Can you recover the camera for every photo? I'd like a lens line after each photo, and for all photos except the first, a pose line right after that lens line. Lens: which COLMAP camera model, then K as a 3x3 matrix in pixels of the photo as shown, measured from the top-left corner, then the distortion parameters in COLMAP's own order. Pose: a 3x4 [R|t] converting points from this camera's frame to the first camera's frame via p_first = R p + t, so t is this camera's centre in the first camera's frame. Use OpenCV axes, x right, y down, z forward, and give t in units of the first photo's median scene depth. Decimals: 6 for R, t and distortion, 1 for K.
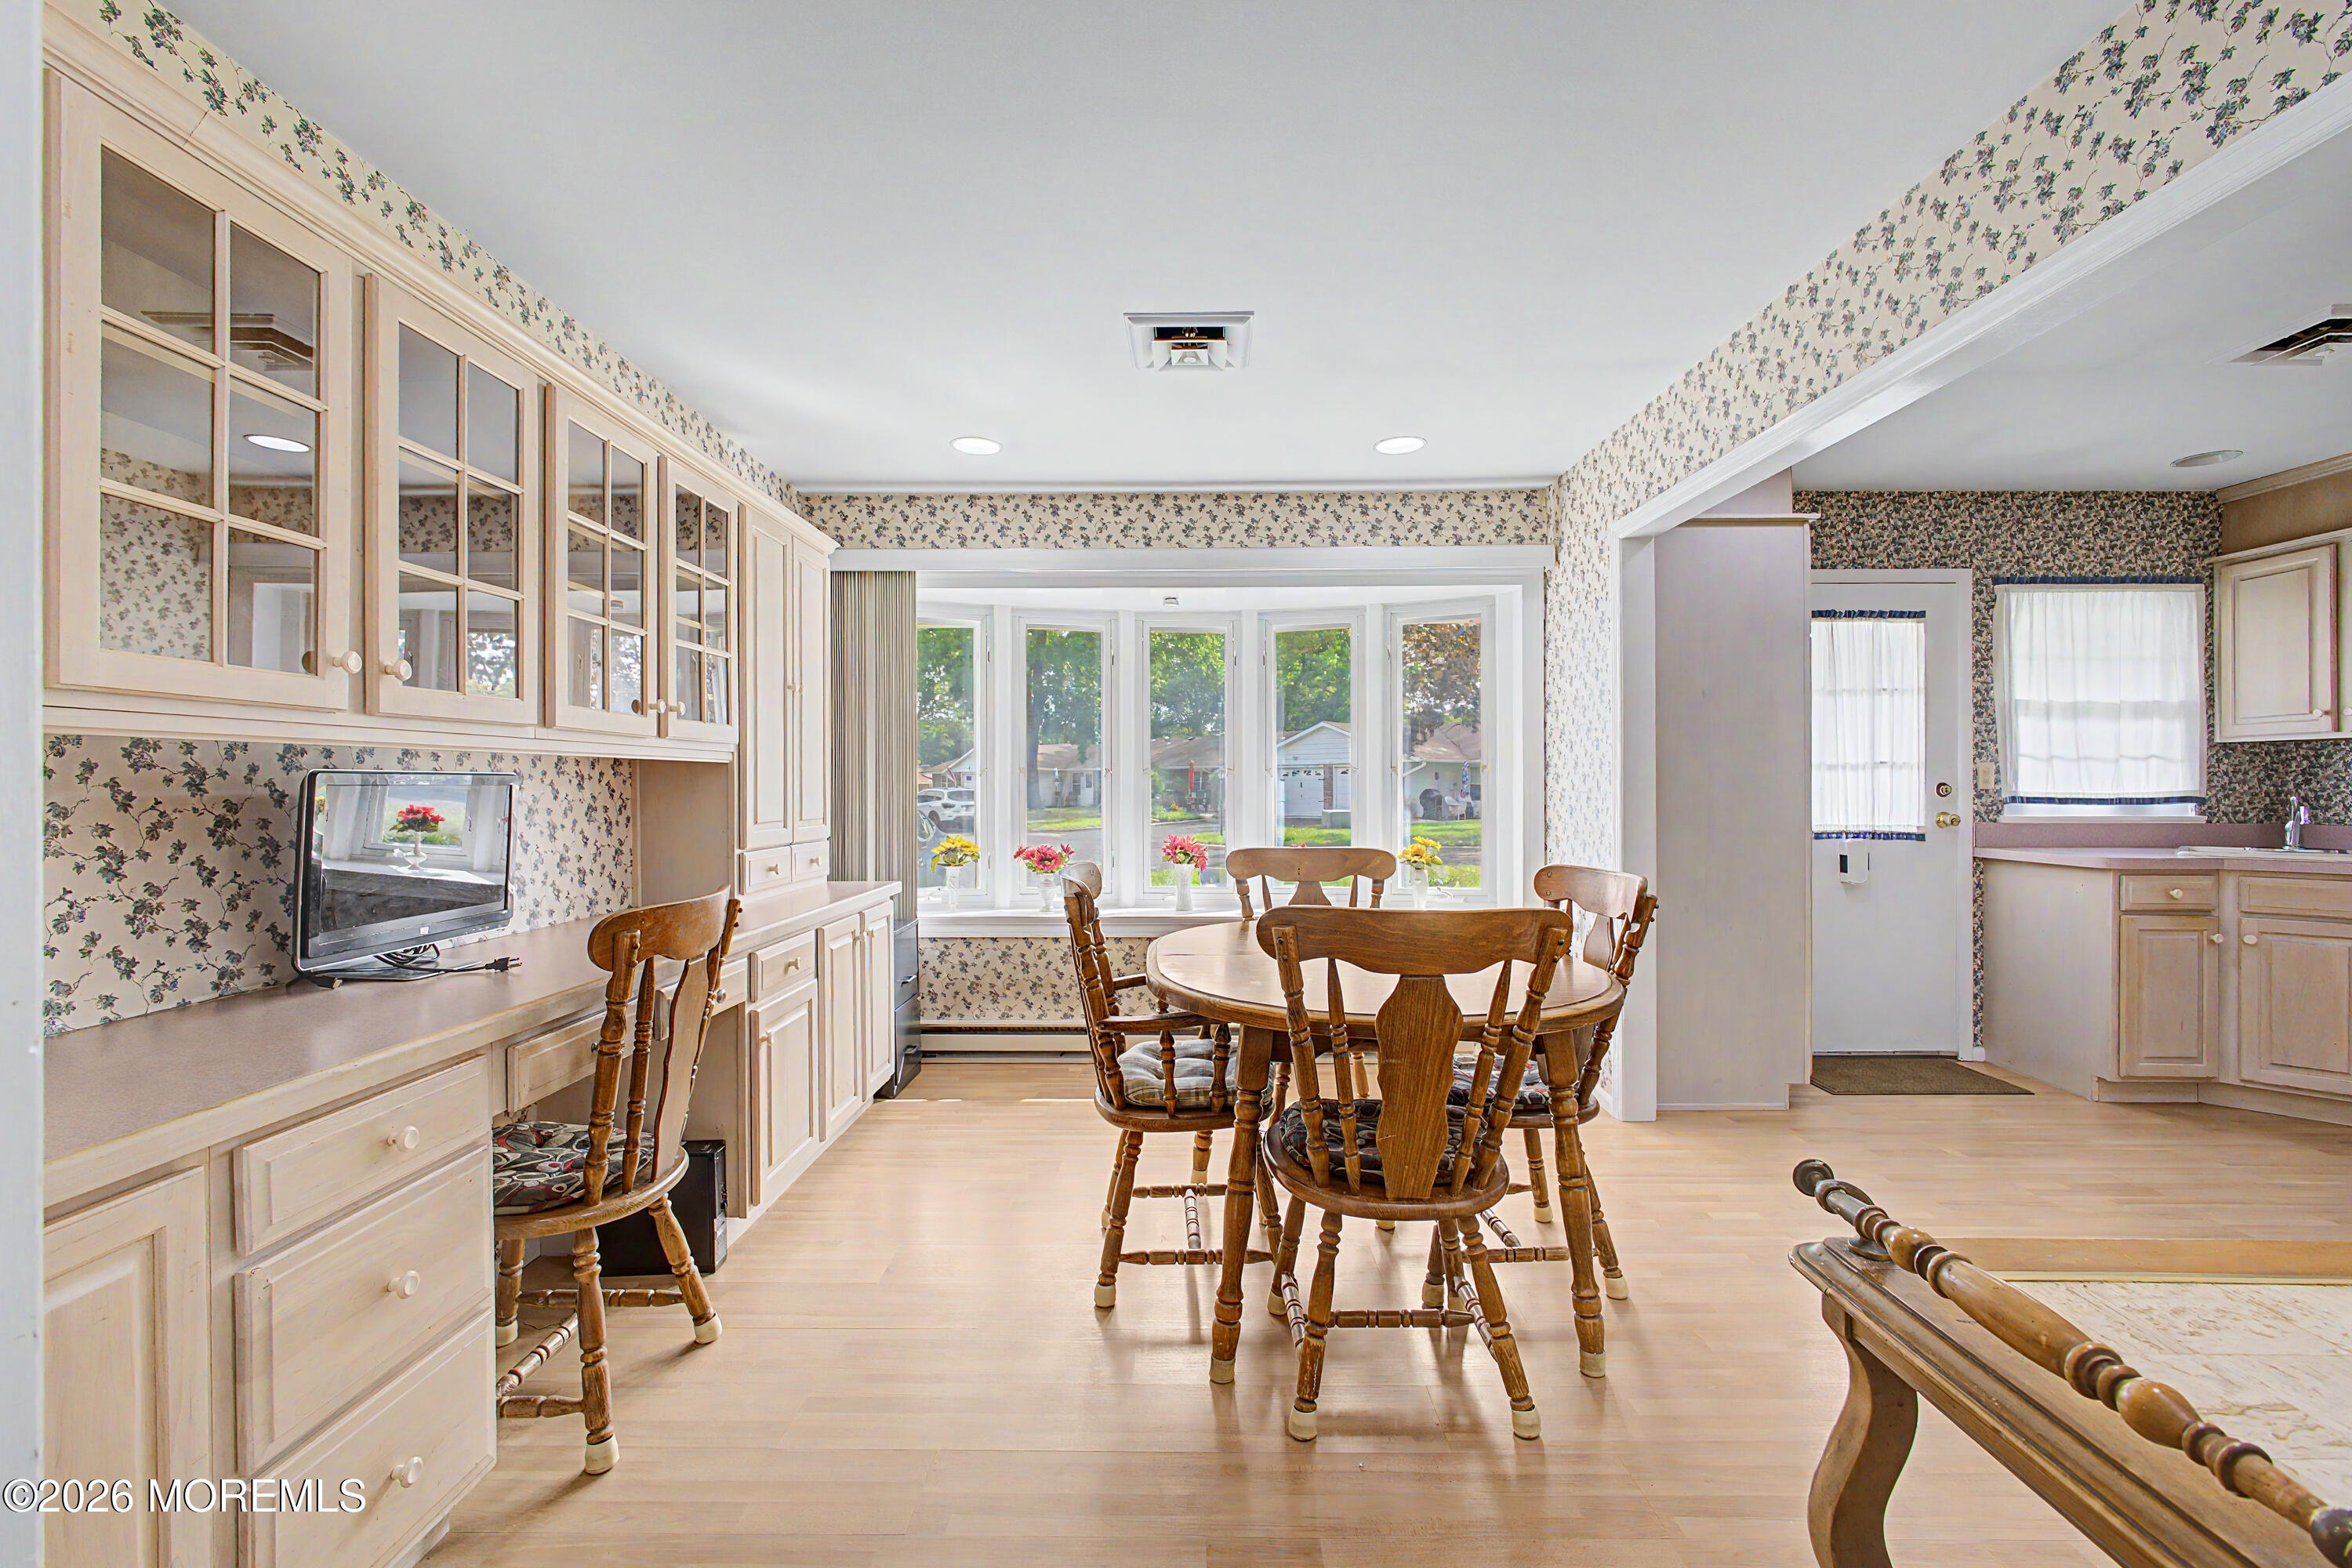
lens RADIAL K [[1021.1, 0, 1186.5], [0, 1021.1, 779.4], [0, 0, 1]] dist [-0.005020, 0.006897]
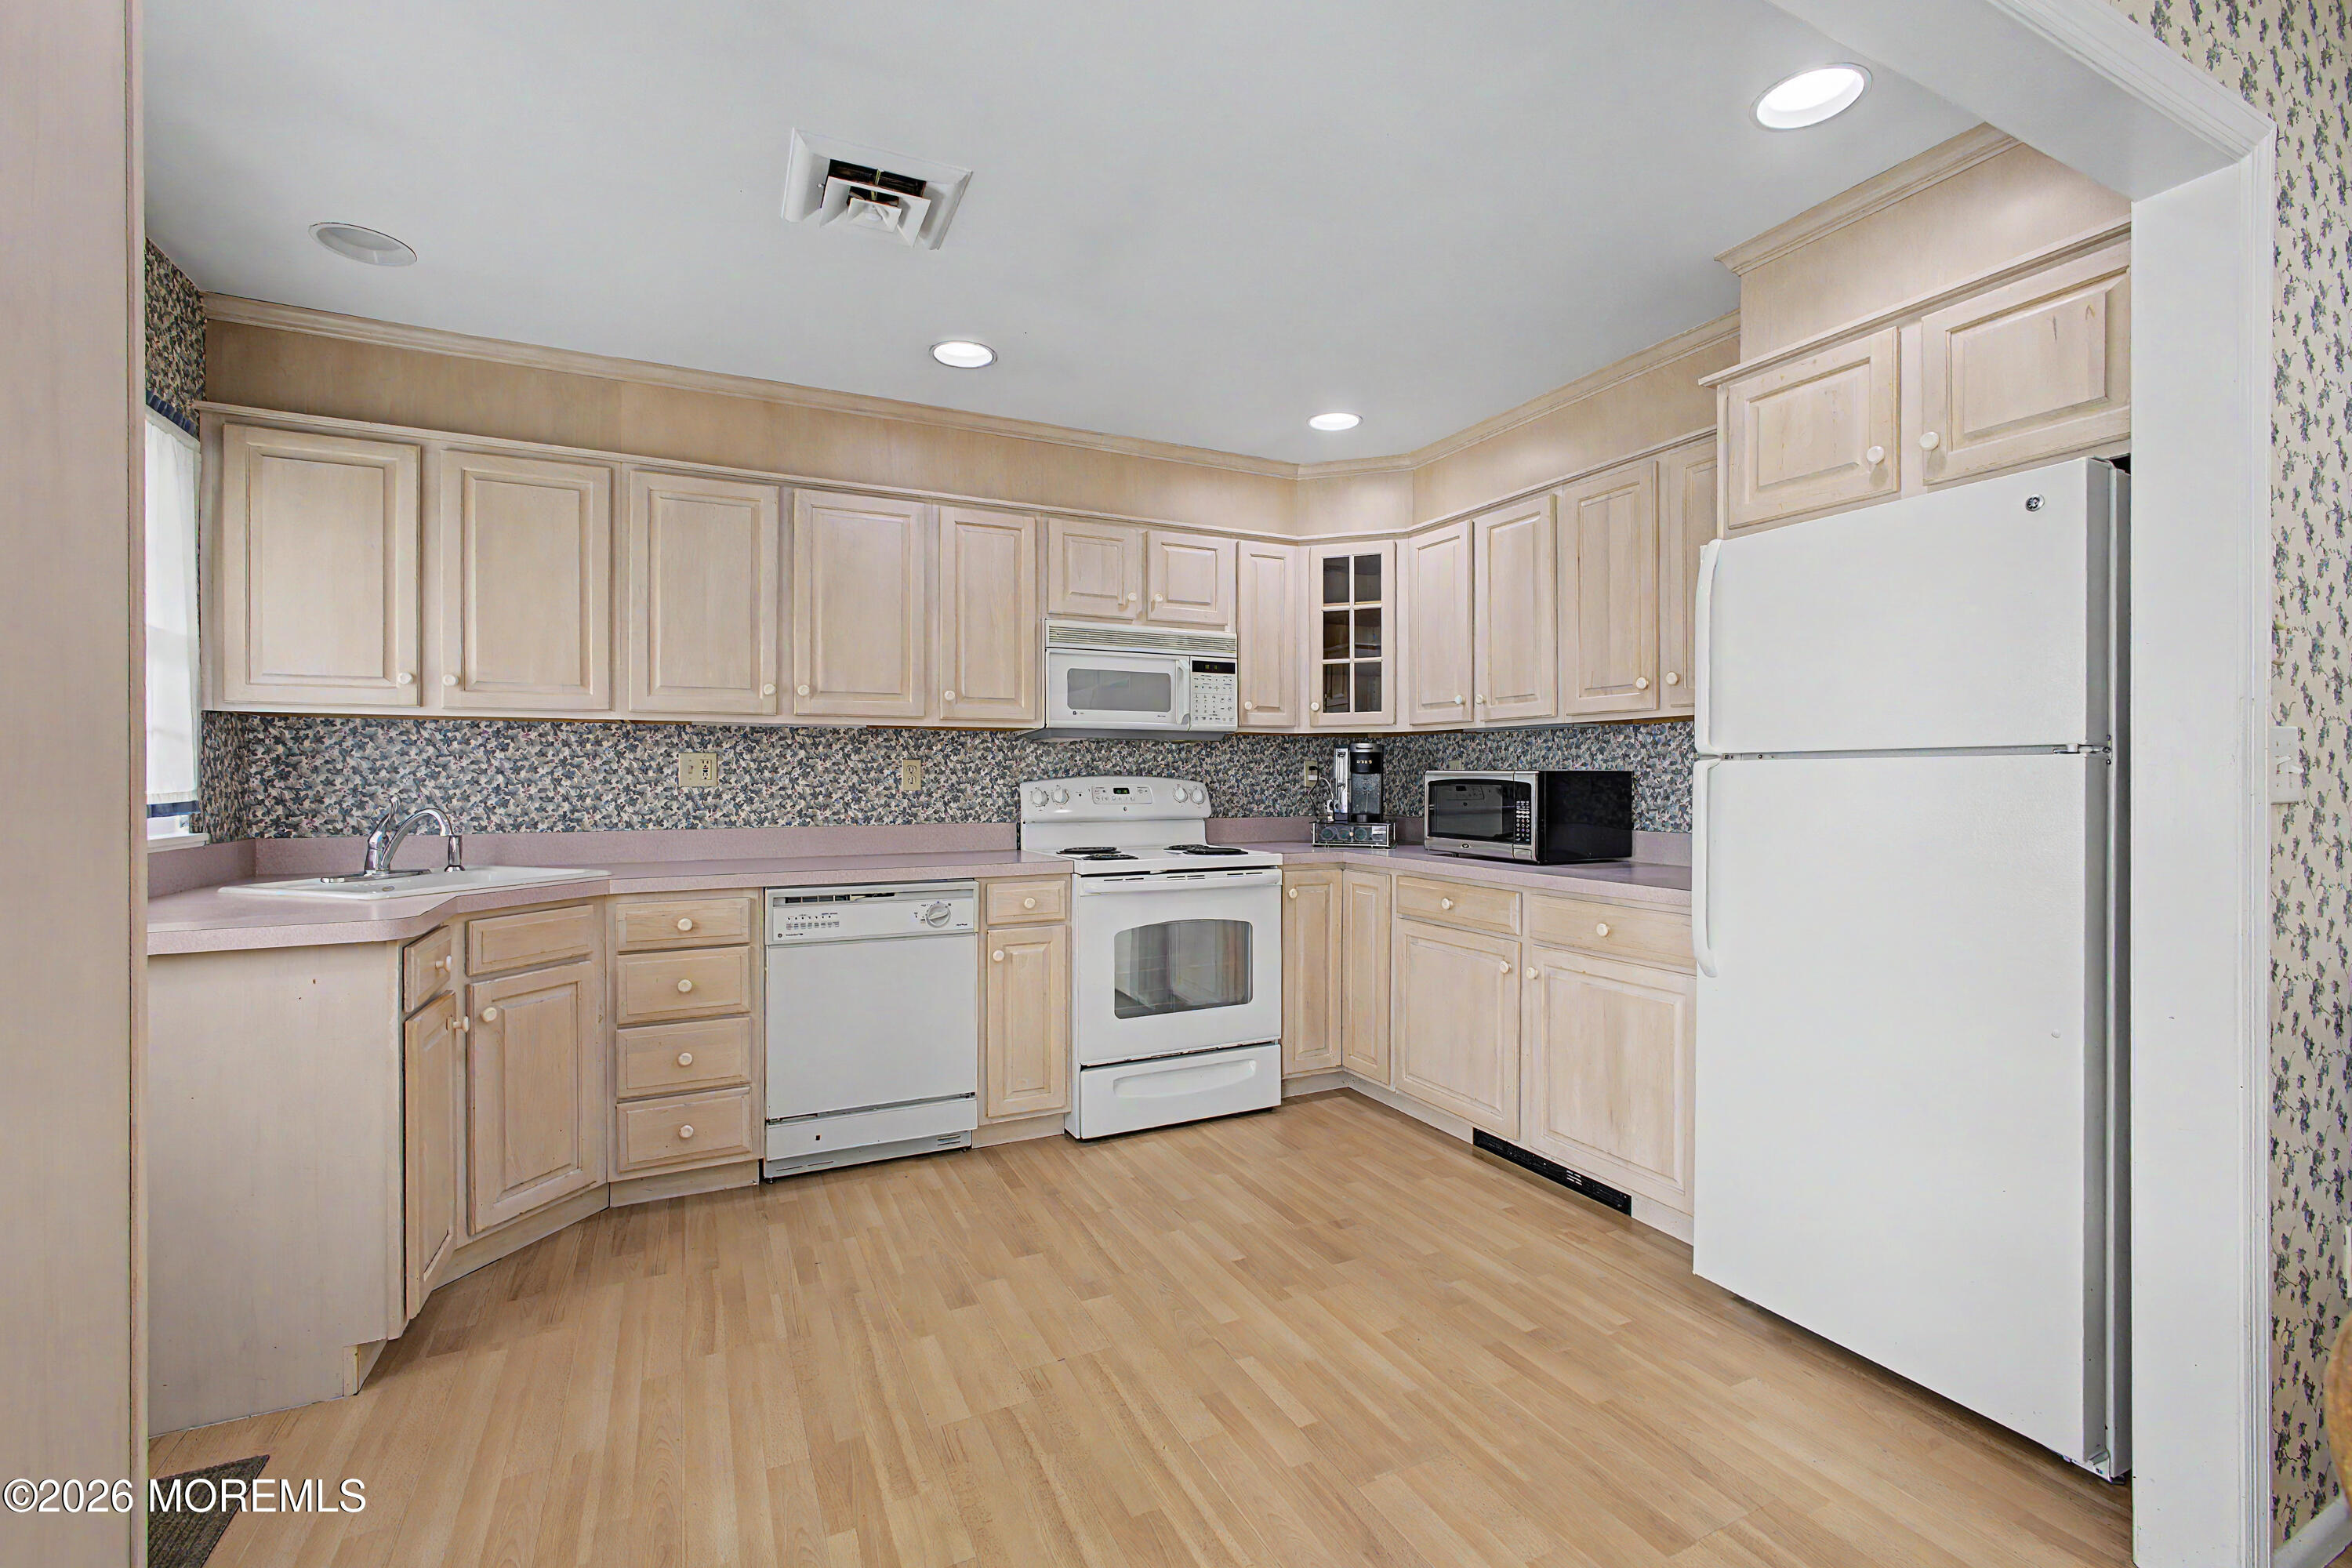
lens RADIAL K [[1021.1, 0, 1186.5], [0, 1021.1, 779.4], [0, 0, 1]] dist [-0.005020, 0.006897]
pose [[-0.438918, -0.003538, 0.898520, 0.211816], [-0.001480, 0.999994, 0.003214, 0.001593], [-0.898526, 0.000081, -0.438921, 0.748289]]
